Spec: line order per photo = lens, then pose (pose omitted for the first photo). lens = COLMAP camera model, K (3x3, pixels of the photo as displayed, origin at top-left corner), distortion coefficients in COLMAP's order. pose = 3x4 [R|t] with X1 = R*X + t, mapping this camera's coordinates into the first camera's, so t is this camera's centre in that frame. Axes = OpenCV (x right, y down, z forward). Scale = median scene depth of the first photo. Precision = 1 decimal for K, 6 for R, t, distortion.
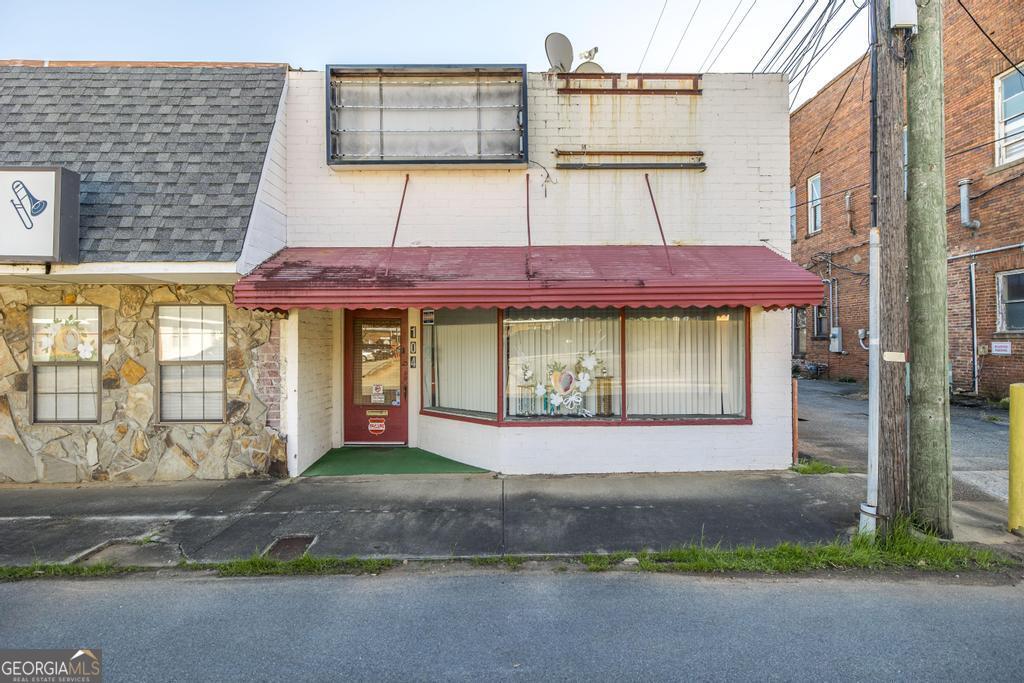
lens RADIAL K [[483.3, 0, 511.7], [0, 483.3, 338.7], [0, 0, 1]] dist [-0.002969, 0.000921]
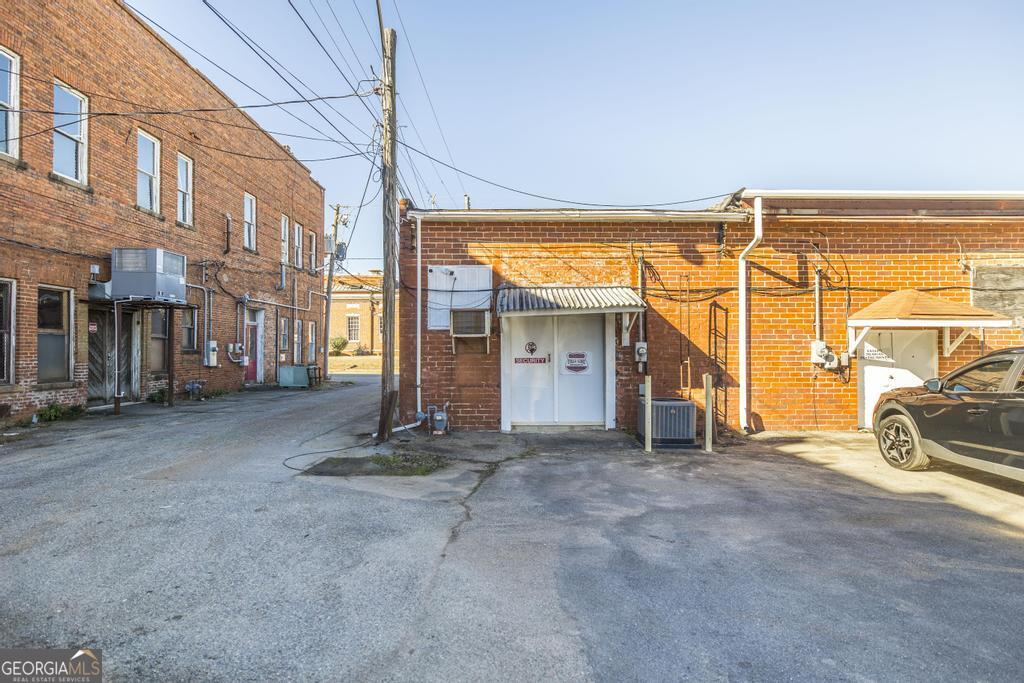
lens RADIAL K [[512.2, 0, 500.9], [0, 512.2, 341.5], [0, 0, 1]] dist [0.000186, 0.000293]
pose [[-0.999973, 0.006824, 0.002764, 0.087349], [0.006774, 0.999820, -0.017745, 0.001217], [-0.002885, -0.017726, -0.999839, 1.963405]]
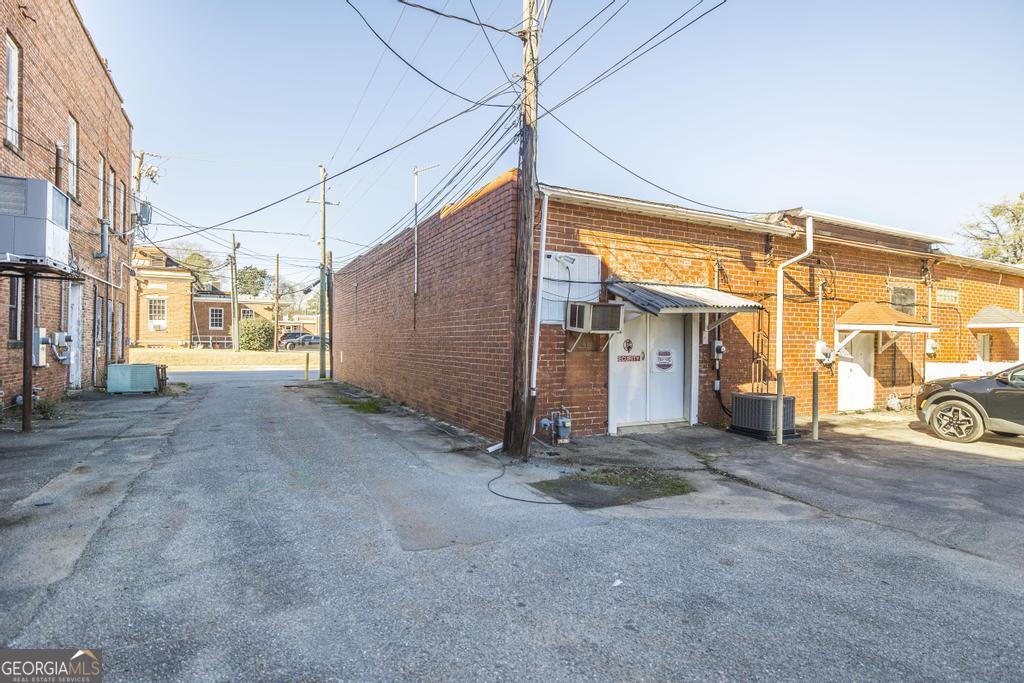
lens RADIAL K [[512.2, 0, 507.5], [0, 512.2, 339.8], [0, 0, 1]] dist [0.000186, 0.000293]
pose [[-0.897102, -0.003945, -0.441806, 0.401966], [-0.001722, 0.999984, -0.005431, -0.004163], [0.441820, -0.004111, -0.897094, 1.831431]]
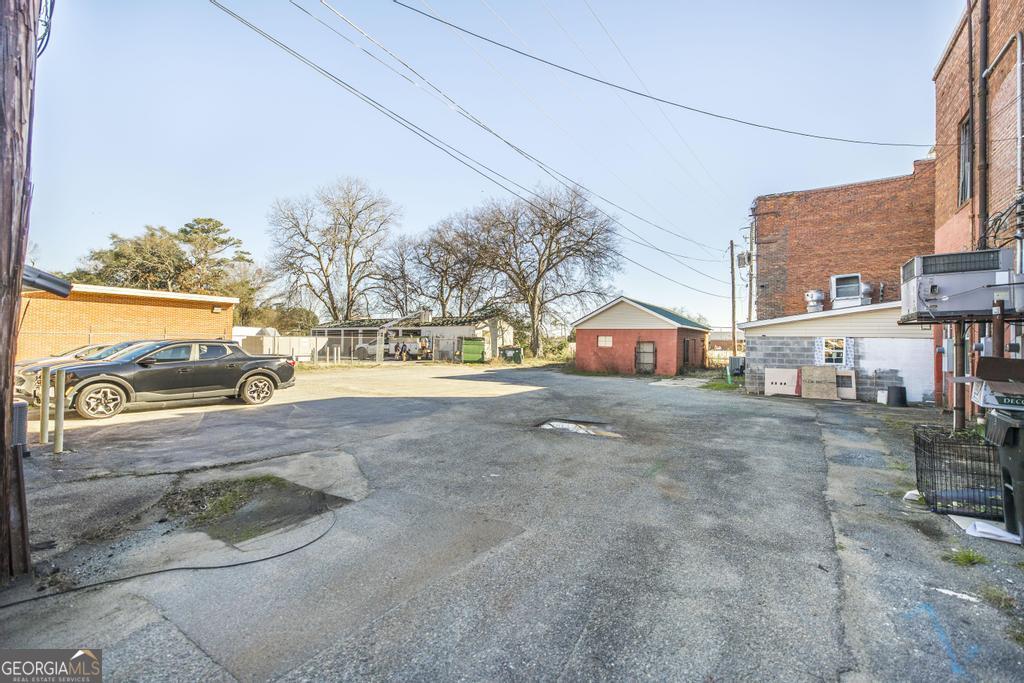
lens RADIAL K [[437.7, 0, 510.9], [0, 437.7, 340.0], [0, 0, 1]] dist [0.002528, 0.000046]
pose [[0.820785, 0.013513, -0.571077, 0.458055], [-0.016266, 0.999868, 0.000281, -0.006054], [0.571006, 0.009058, 0.820896, 1.430637]]
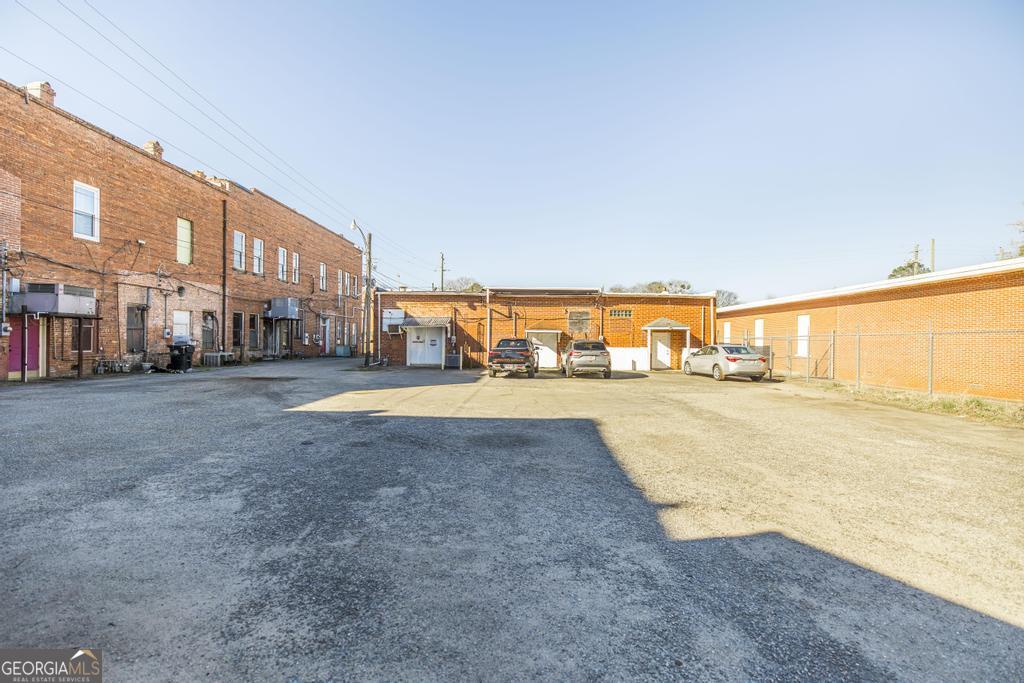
lens RADIAL K [[437.7, 0, 510.8], [0, 437.7, 341.8], [0, 0, 1]] dist [0.002528, 0.000046]
pose [[-0.998833, -0.005496, 0.047981, -0.300997], [-0.005571, 0.999983, -0.001420, 0.011604], [-0.047973, -0.001686, -0.998847, 2.771845]]
